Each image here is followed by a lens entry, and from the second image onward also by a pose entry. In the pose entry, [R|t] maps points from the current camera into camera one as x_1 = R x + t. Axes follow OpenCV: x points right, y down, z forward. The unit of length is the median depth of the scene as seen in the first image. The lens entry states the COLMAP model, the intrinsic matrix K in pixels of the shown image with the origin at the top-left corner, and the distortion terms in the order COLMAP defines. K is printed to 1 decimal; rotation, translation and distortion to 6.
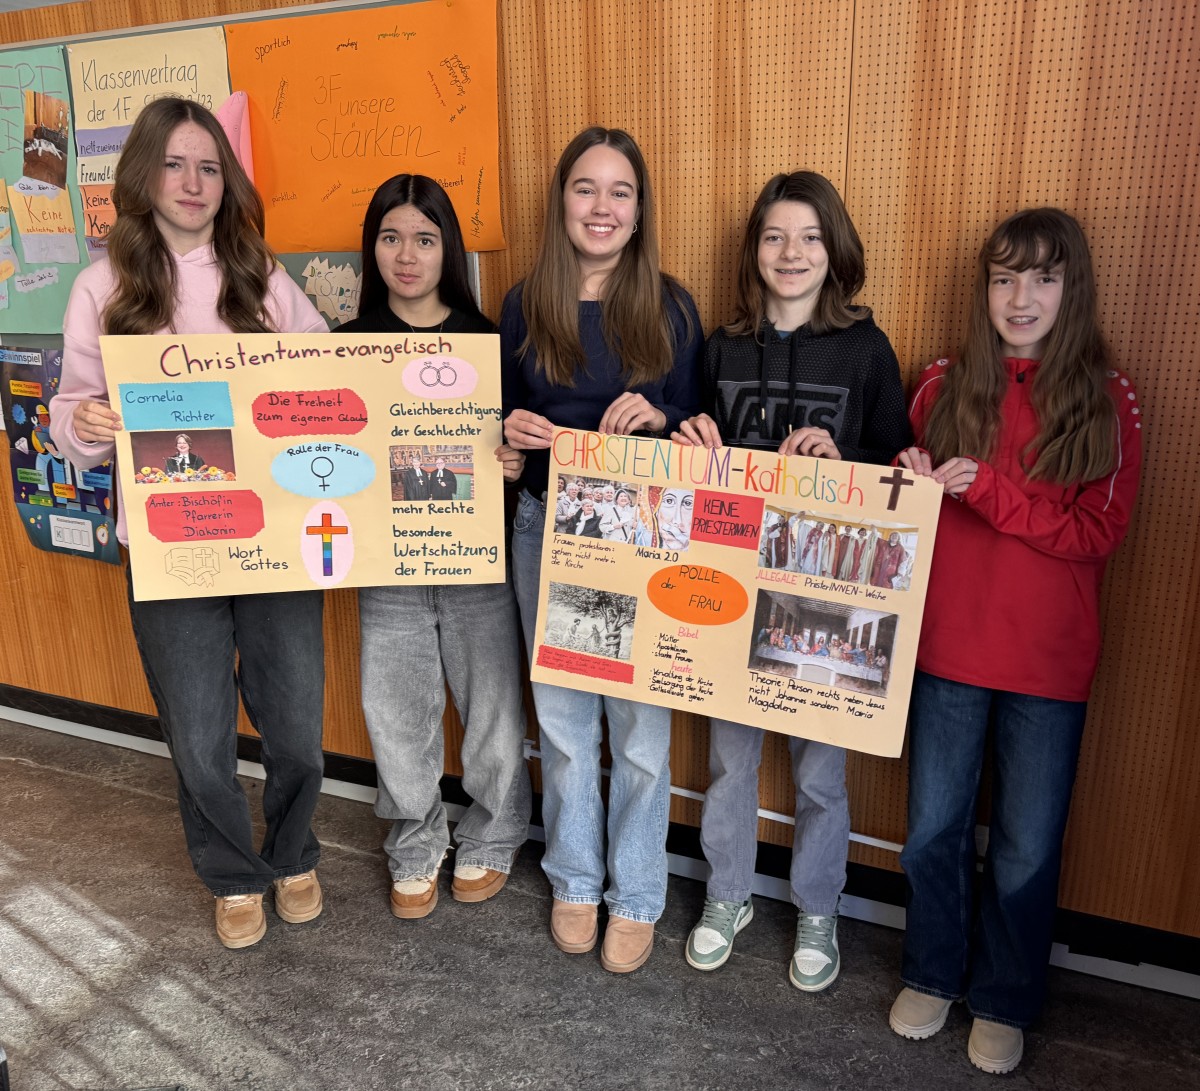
lens RADIAL K [[1033.0, 0, 611.9], [0, 1033.0, 554.6], [0, 0, 1]] dist [0.013901, -0.021532]
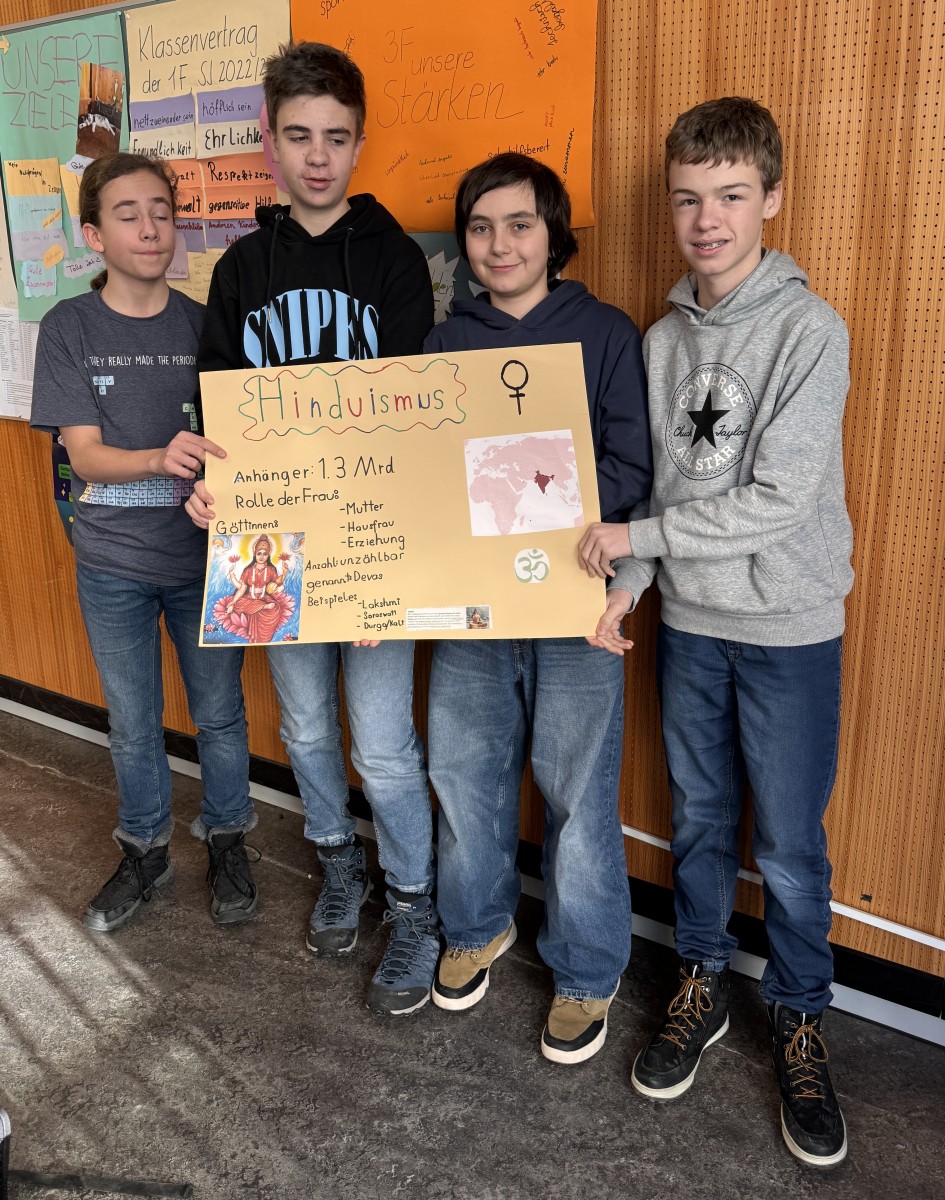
lens RADIAL K [[1069.4, 0, 474.4], [0, 1069.4, 553.5], [0, 0, 1]] dist [0.005067, -0.011629]
pose [[0.985505, 0.045158, -0.163524, -0.047057], [-0.046160, 0.998931, -0.002331, -0.022907], [0.163244, 0.009845, 0.986537, 0.131139]]
